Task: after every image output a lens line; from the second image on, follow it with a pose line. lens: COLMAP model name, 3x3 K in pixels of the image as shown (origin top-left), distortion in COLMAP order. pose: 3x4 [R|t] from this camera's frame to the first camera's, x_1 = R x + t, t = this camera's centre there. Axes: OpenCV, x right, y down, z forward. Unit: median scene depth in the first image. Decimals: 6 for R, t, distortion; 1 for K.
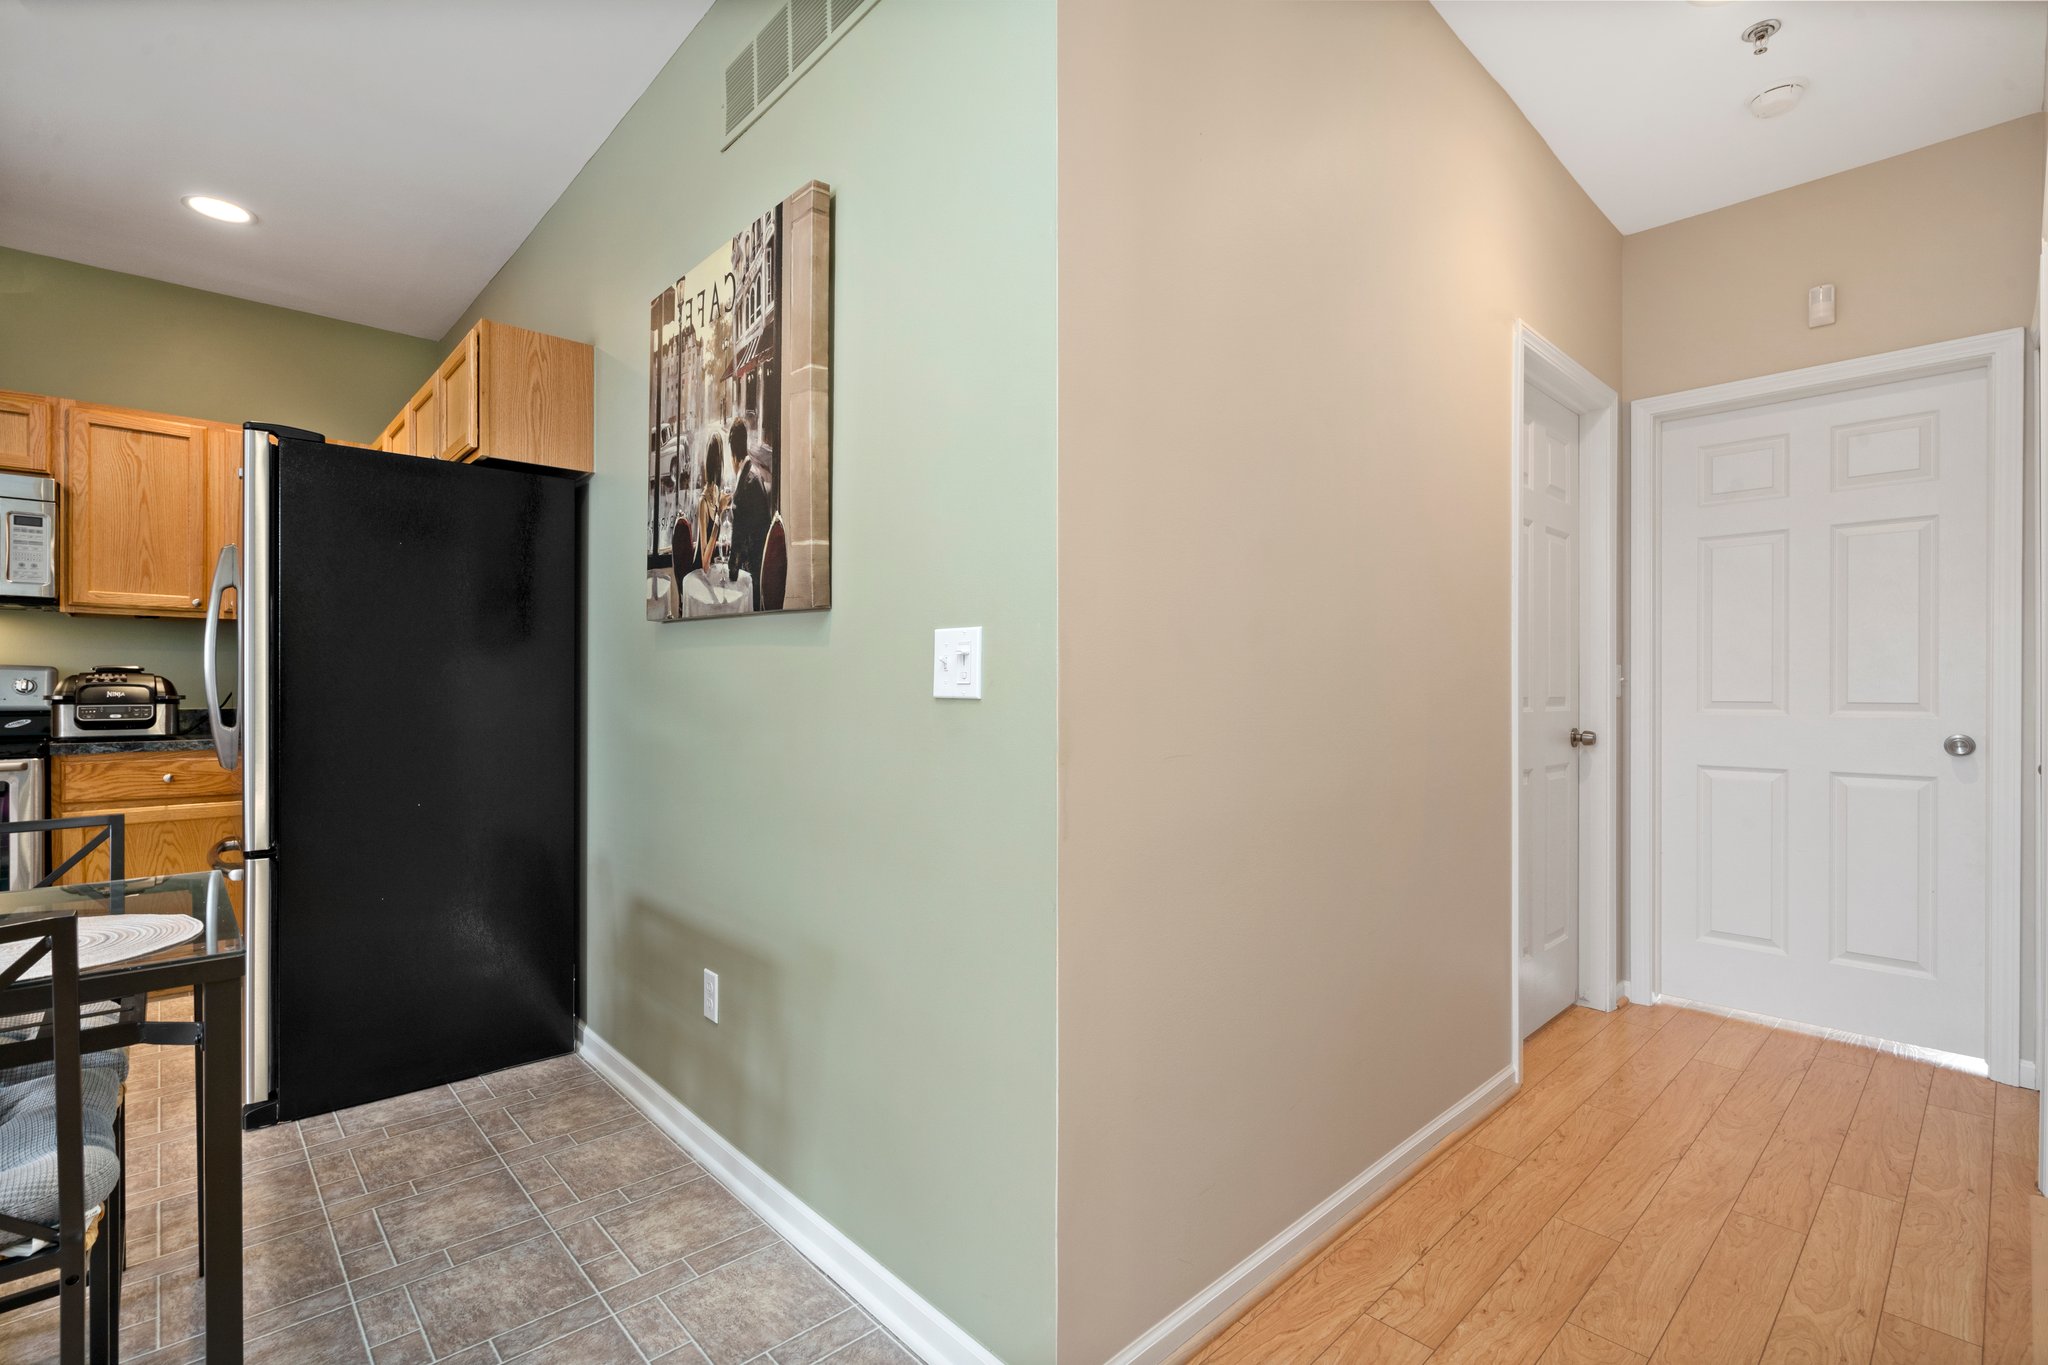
lens RADIAL K [[934.8, 0, 1014.6], [0, 934.8, 692.2], [0, 0, 1]] dist [-0.008401, 0.003161]
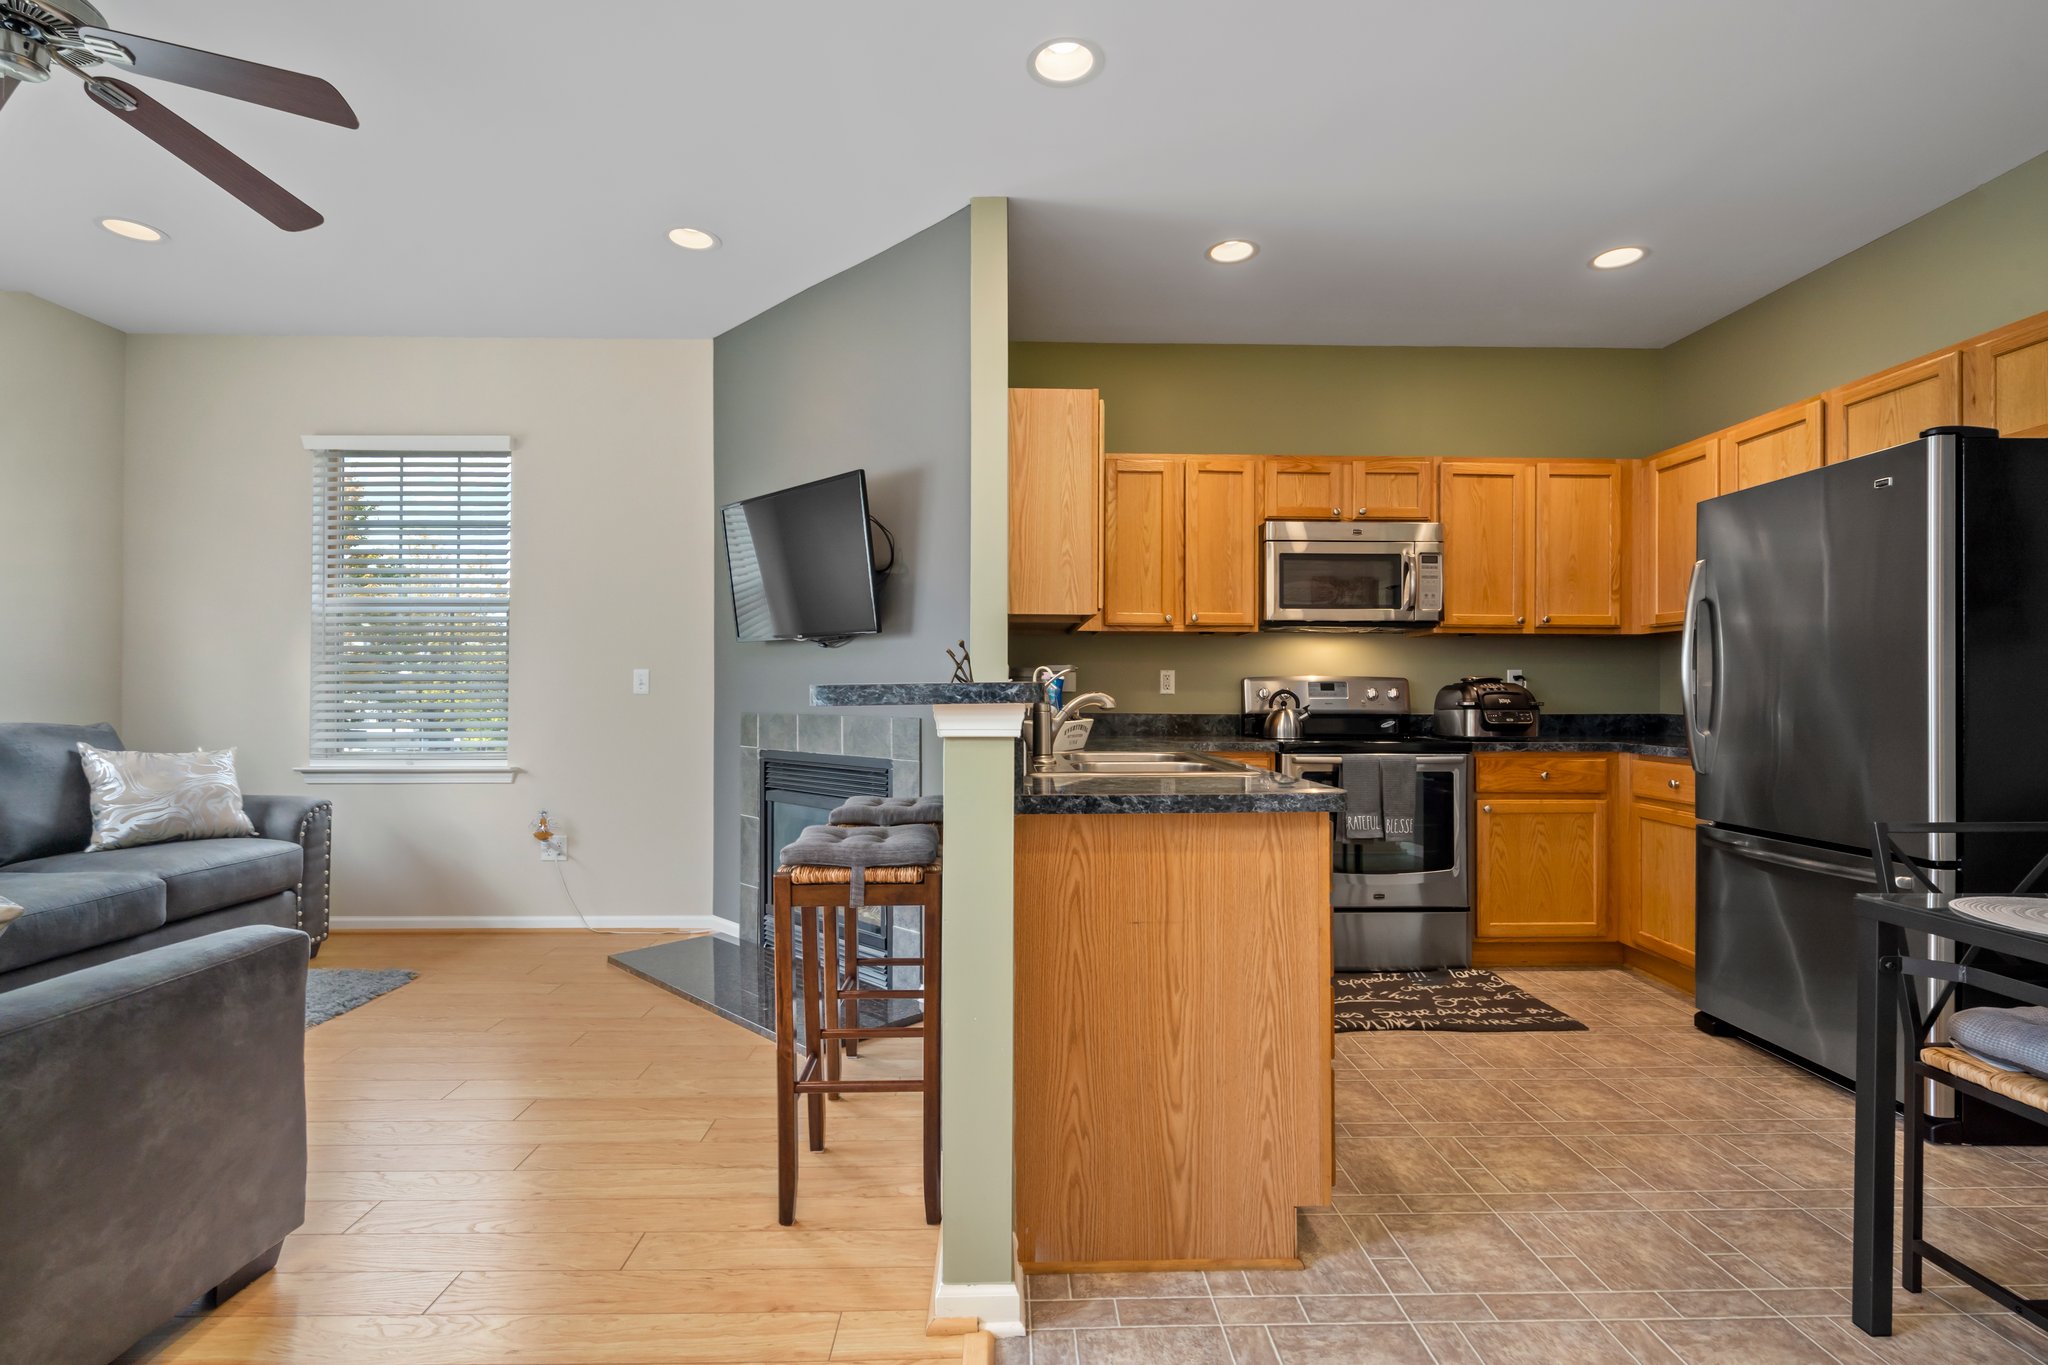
lens RADIAL K [[934.8, 0, 1021.2], [0, 934.8, 689.6], [0, 0, 1]] dist [-0.008401, 0.003161]
pose [[0.751090, -0.002619, -0.660195, -0.651239], [-0.005085, 0.999940, -0.009753, 0.002336], [0.660180, 0.010682, 0.751031, -0.276373]]
